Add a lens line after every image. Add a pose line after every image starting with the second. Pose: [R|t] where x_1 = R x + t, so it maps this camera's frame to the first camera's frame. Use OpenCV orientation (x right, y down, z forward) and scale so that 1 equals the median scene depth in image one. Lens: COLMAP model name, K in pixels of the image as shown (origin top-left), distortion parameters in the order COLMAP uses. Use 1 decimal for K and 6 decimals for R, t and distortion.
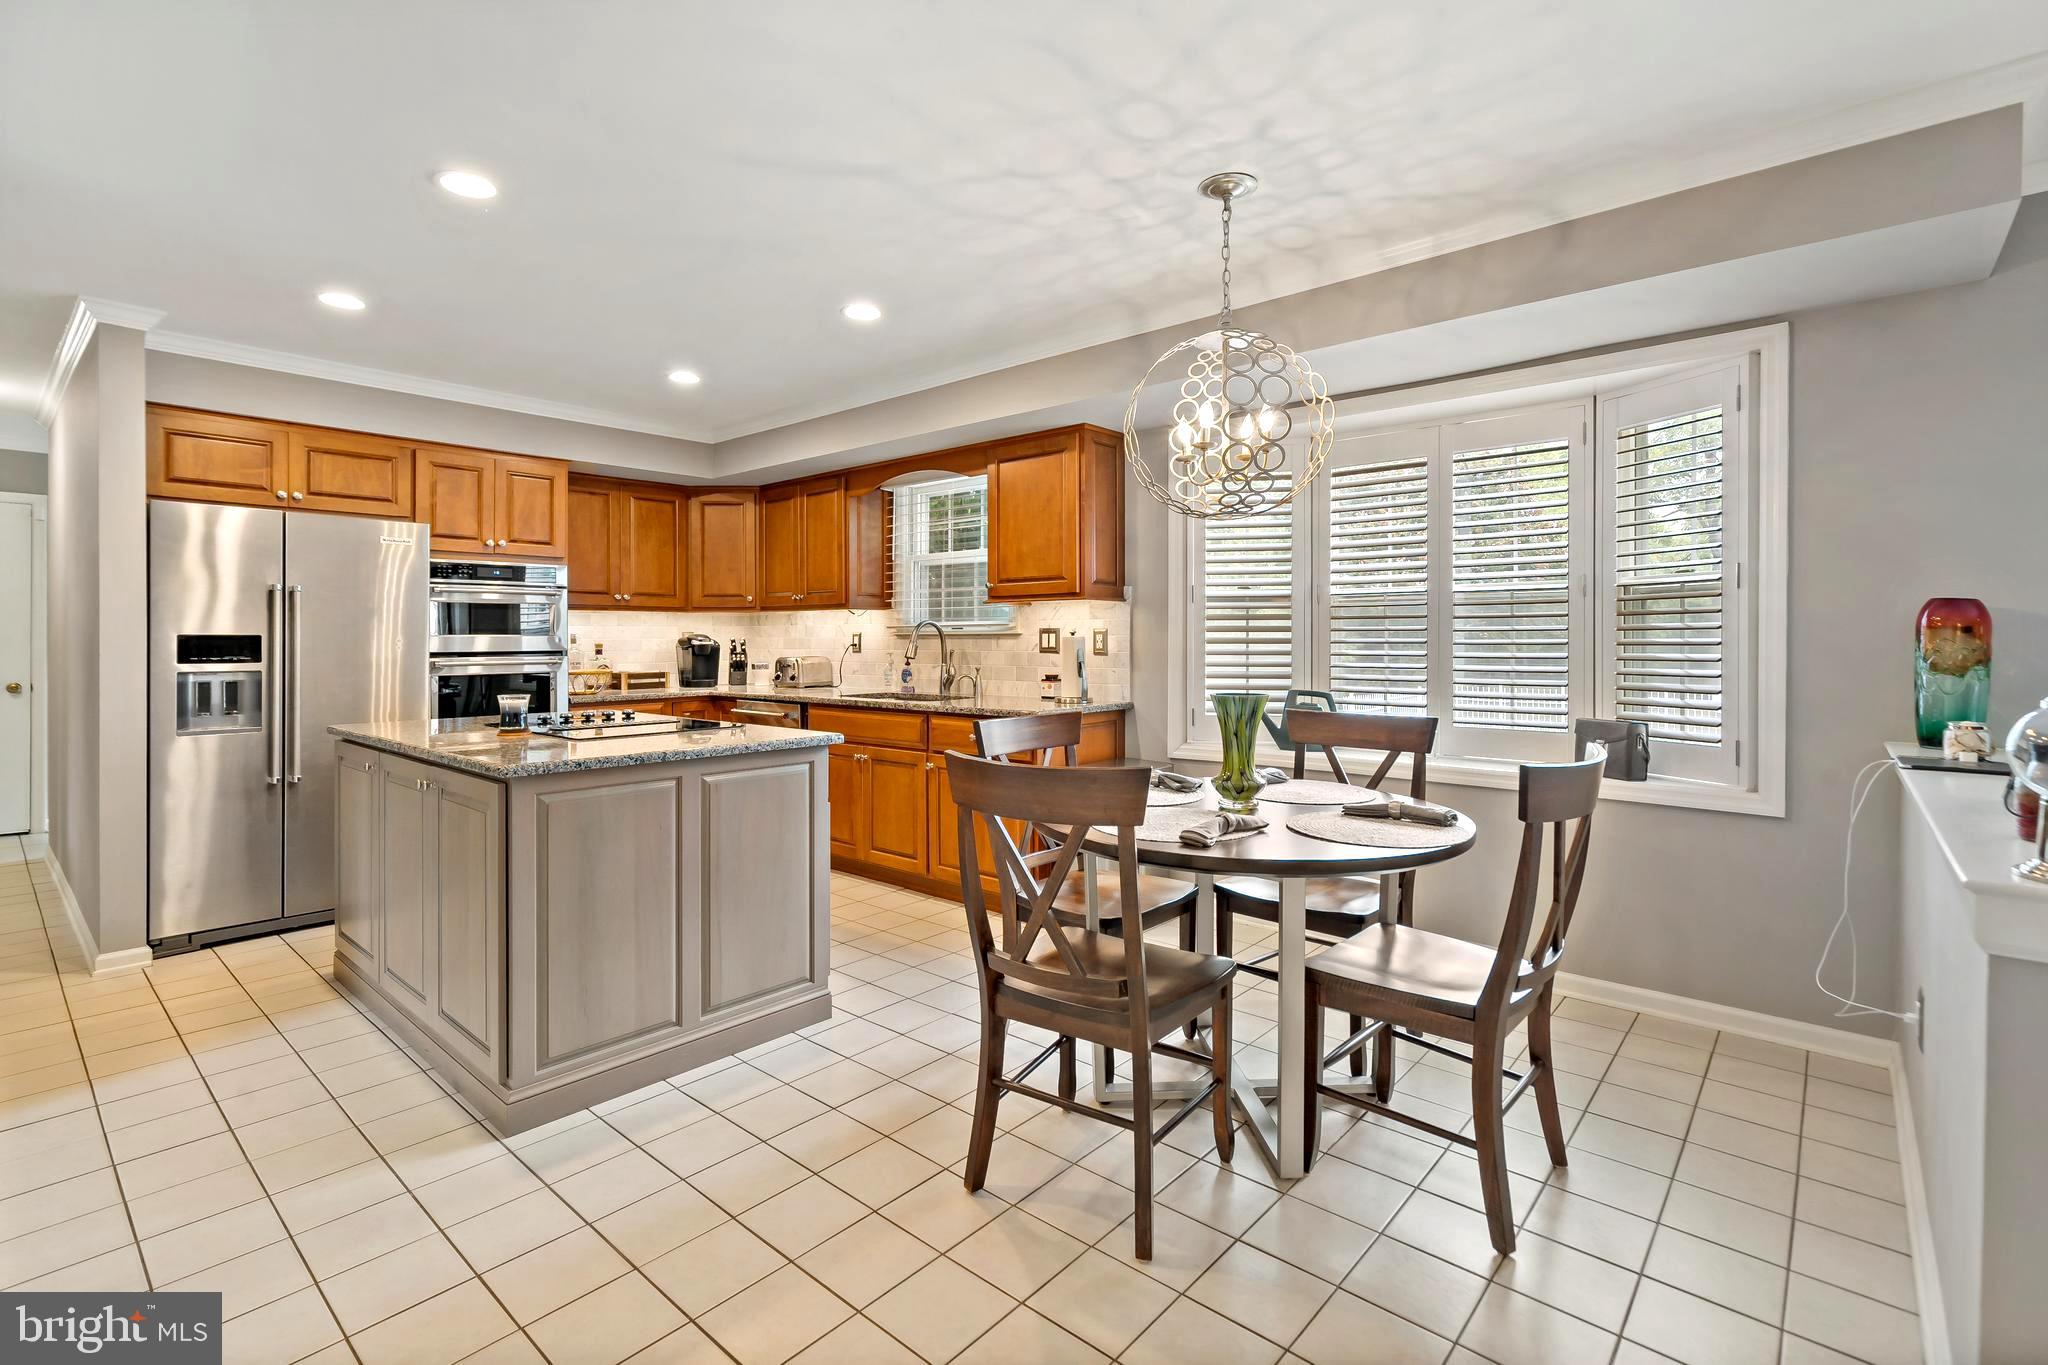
lens RADIAL K [[935.1, 0, 1021.8], [0, 935.1, 636.5], [0, 0, 1]] dist [-0.039168, 0.018623]
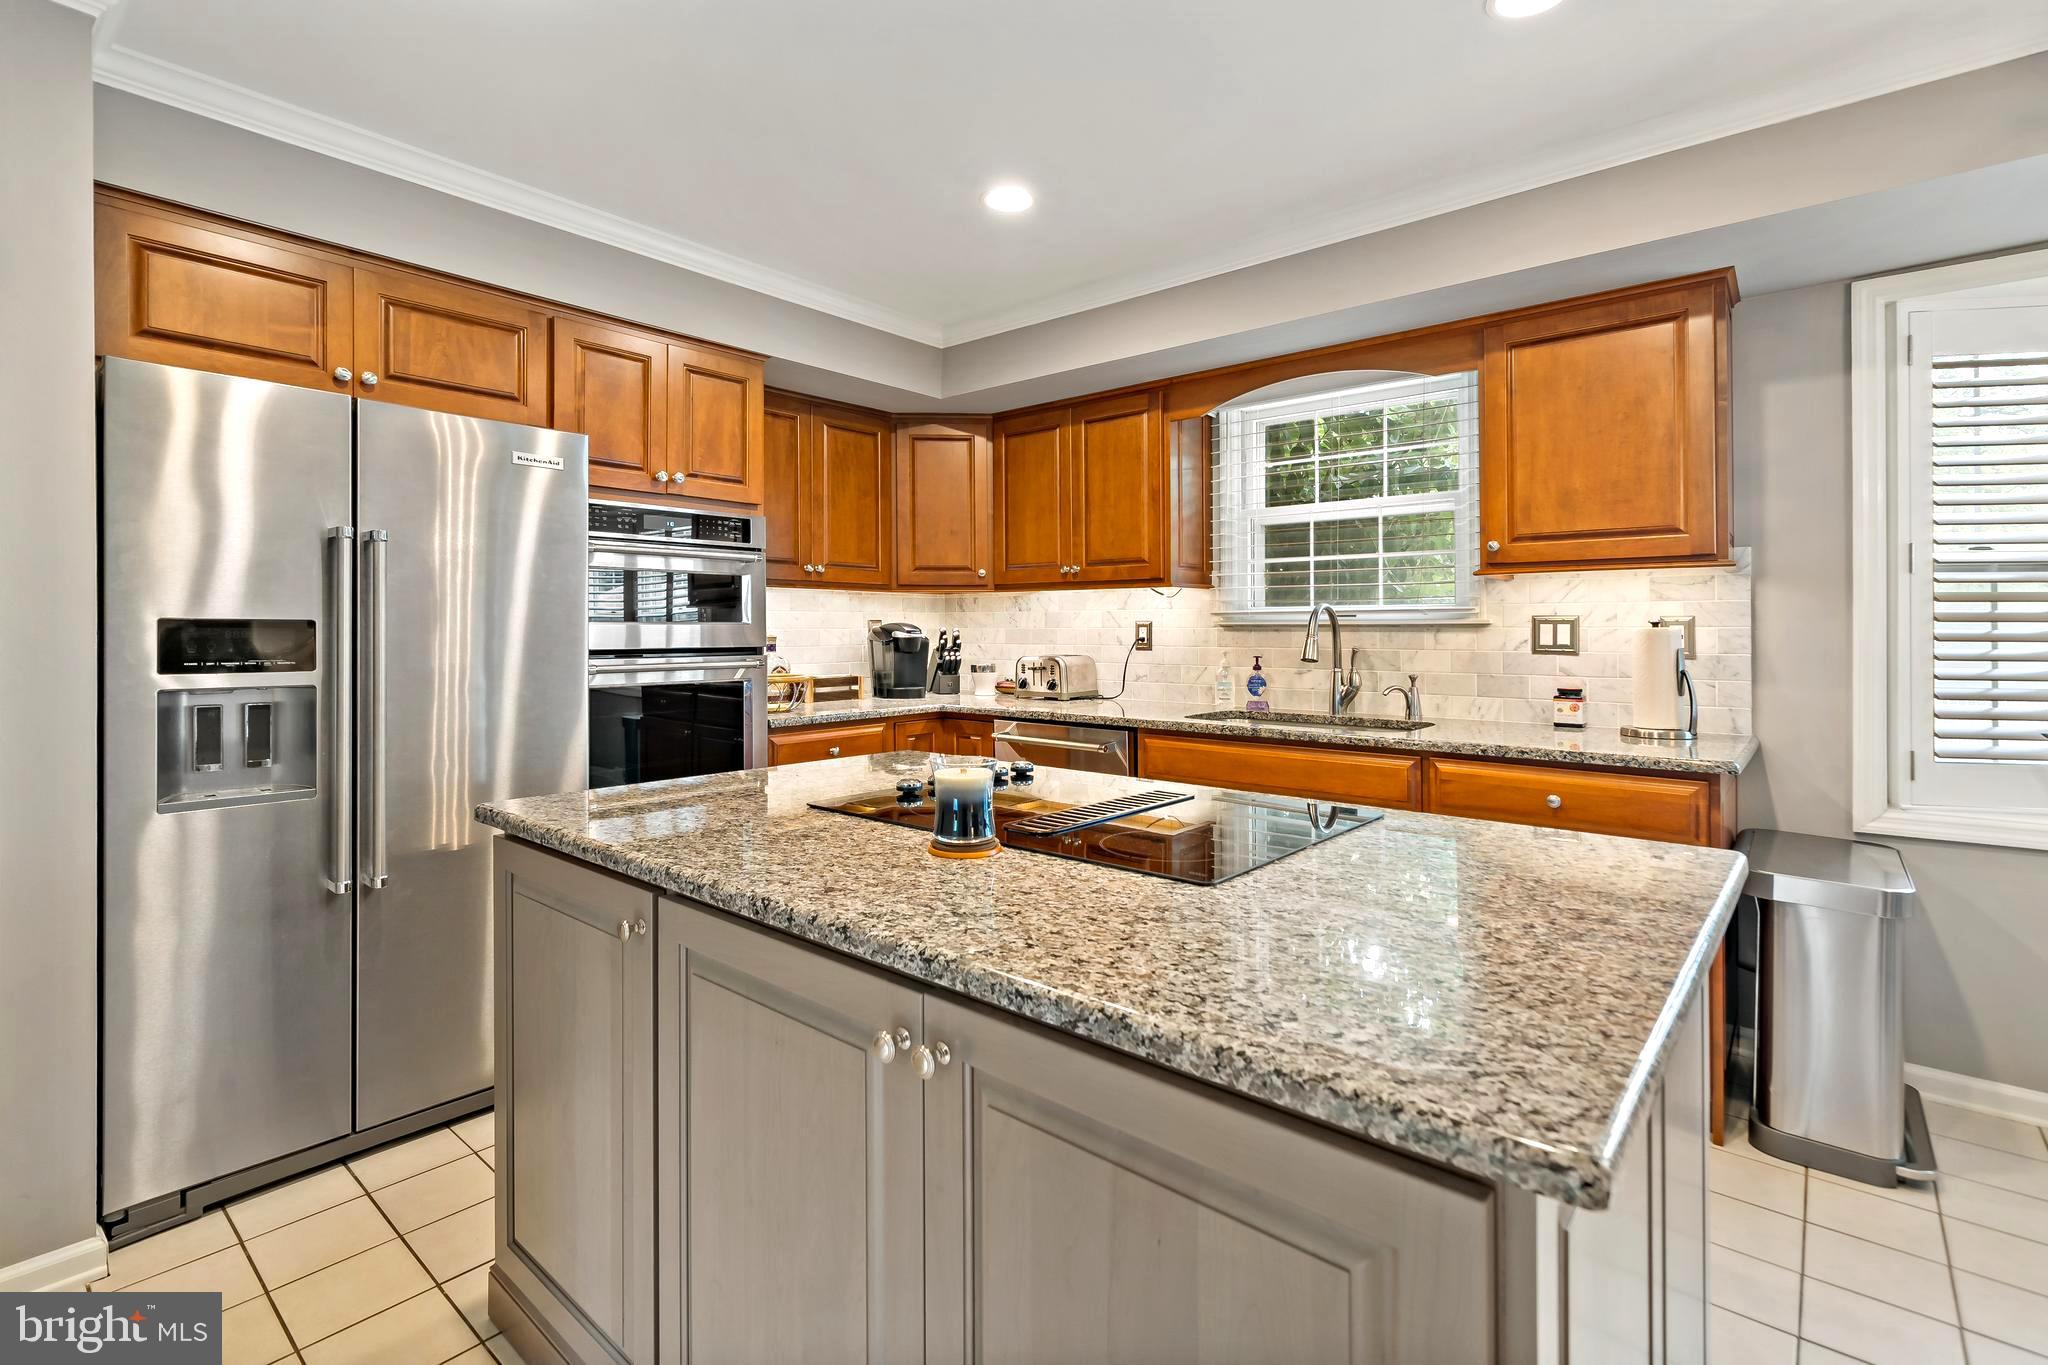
lens RADIAL K [[935.1, 0, 1021.8], [0, 935.1, 636.5], [0, 0, 1]] dist [-0.039168, 0.018623]
pose [[0.999927, 0.004147, 0.011316, -0.325488], [-0.004244, 0.999955, 0.008537, 0.001583], [-0.011281, -0.008584, 0.999900, 0.353350]]
